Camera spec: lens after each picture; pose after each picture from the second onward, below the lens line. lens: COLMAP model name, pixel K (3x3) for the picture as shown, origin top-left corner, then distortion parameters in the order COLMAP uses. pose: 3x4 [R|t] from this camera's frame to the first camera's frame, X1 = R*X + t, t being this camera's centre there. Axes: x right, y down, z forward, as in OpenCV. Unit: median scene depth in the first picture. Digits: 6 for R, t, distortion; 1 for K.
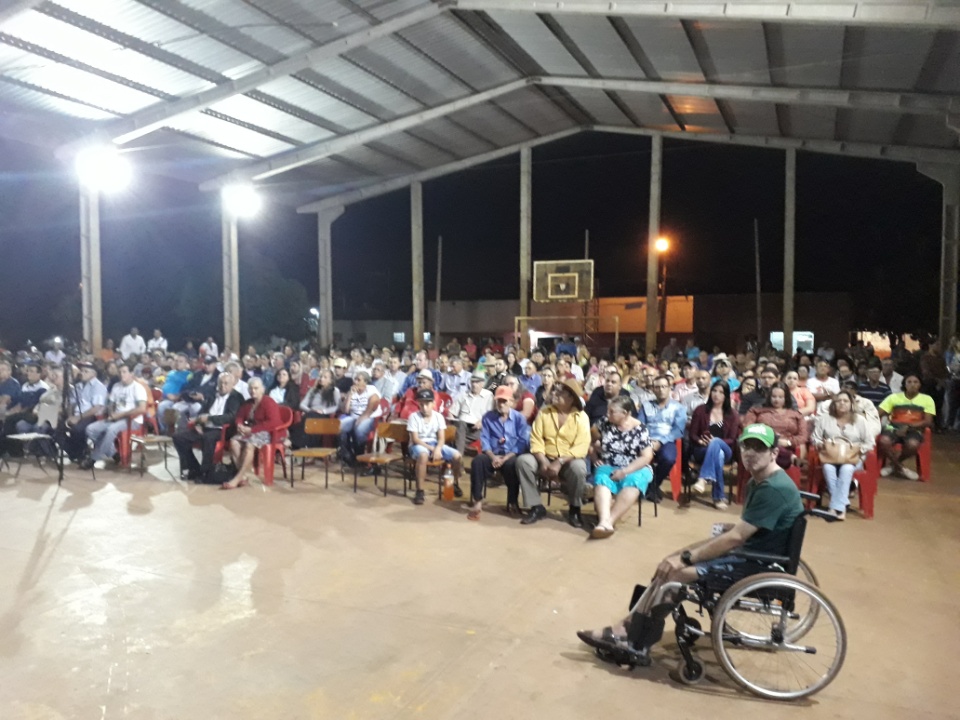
lens RADIAL K [[759.4, 0, 480.0], [0, 759.4, 360.0], [0, 0, 1]] dist [0.046992, -0.001194]
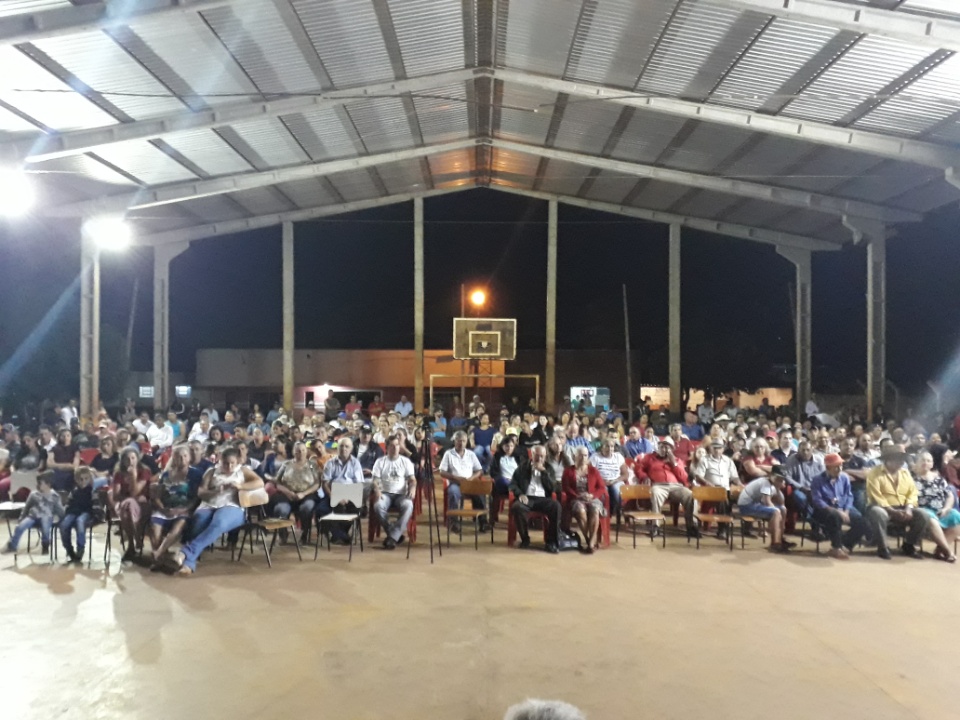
lens RADIAL K [[880.7, 0, 459.4], [0, 880.7, 360.6], [0, 0, 1]] dist [0.142087, -0.005131]
pose [[0.921500, 0.011369, 0.388211, -0.362855], [0.011281, 0.998366, -0.056014, -0.011535], [-0.388214, 0.055996, 0.919866, -0.040008]]
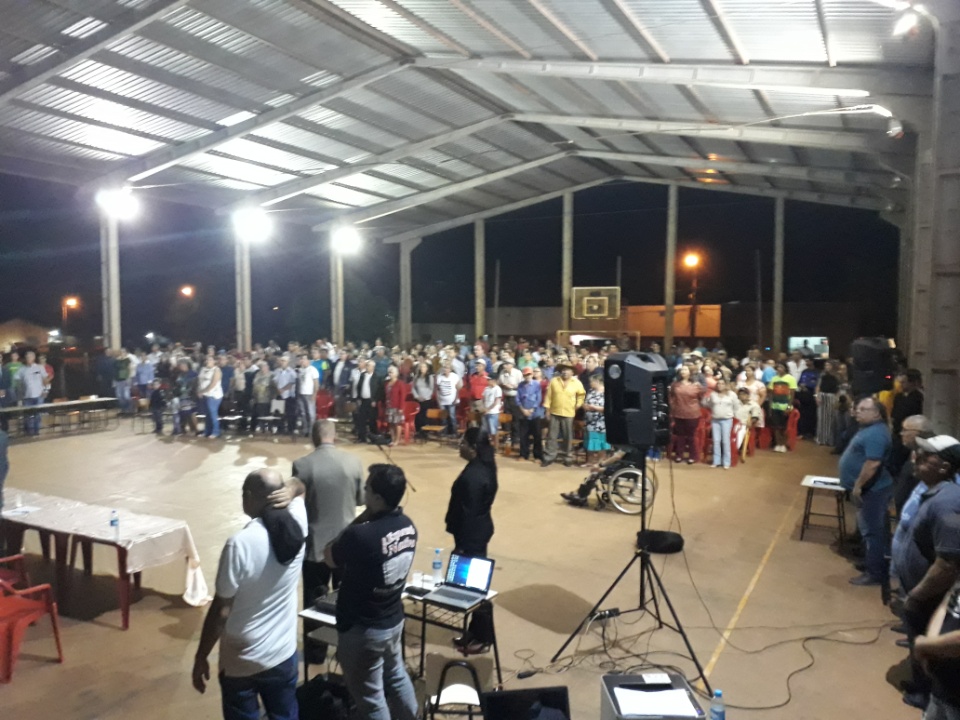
lens RADIAL K [[749.0, 0, 480.0], [0, 749.0, 360.0], [0, 0, 1]] dist [0.071356, 0.001376]
pose [[0.997379, 0.003813, -0.072259, 0.007030], [-0.003064, 0.999940, 0.010479, -0.020695], [0.072295, -0.010231, 0.997331, -0.268385]]
